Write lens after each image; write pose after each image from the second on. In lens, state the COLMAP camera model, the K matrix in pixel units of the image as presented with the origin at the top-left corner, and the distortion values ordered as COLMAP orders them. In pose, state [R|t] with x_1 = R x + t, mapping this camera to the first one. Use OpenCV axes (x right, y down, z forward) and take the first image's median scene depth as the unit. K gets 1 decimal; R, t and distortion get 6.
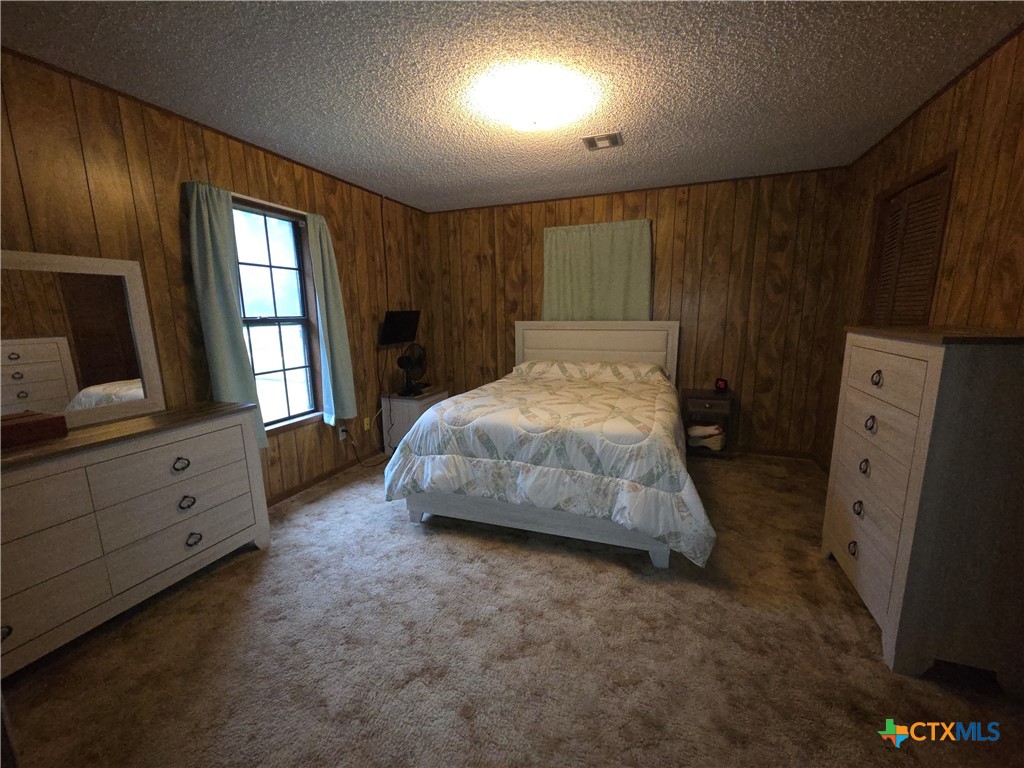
lens RADIAL K [[420.0, 0, 512.0], [0, 420.0, 384.0], [0, 0, 1]] dist [0.001162, 0.000731]
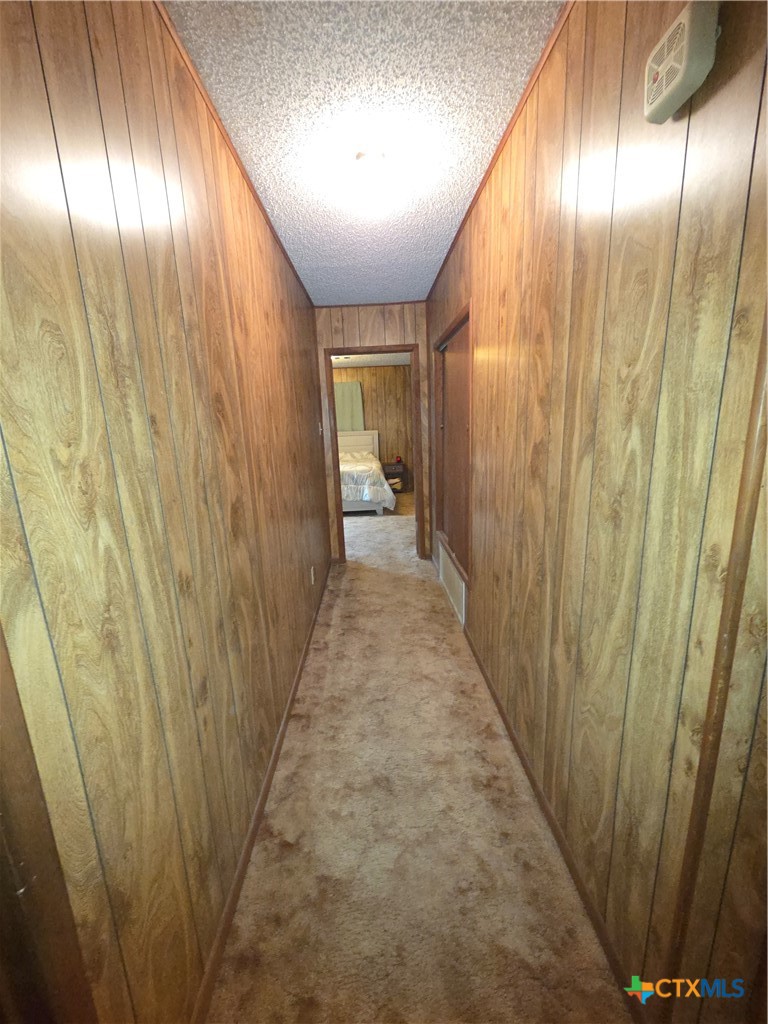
lens RADIAL K [[420.0, 0, 384.0], [0, 420.0, 512.0], [0, 0, 1]] dist [0.001162, 0.000731]
pose [[0.923348, -0.108581, 0.368291, -0.412028], [0.097915, 0.994056, 0.047588, 0.168030], [-0.371269, -0.007879, 0.928492, -1.017204]]
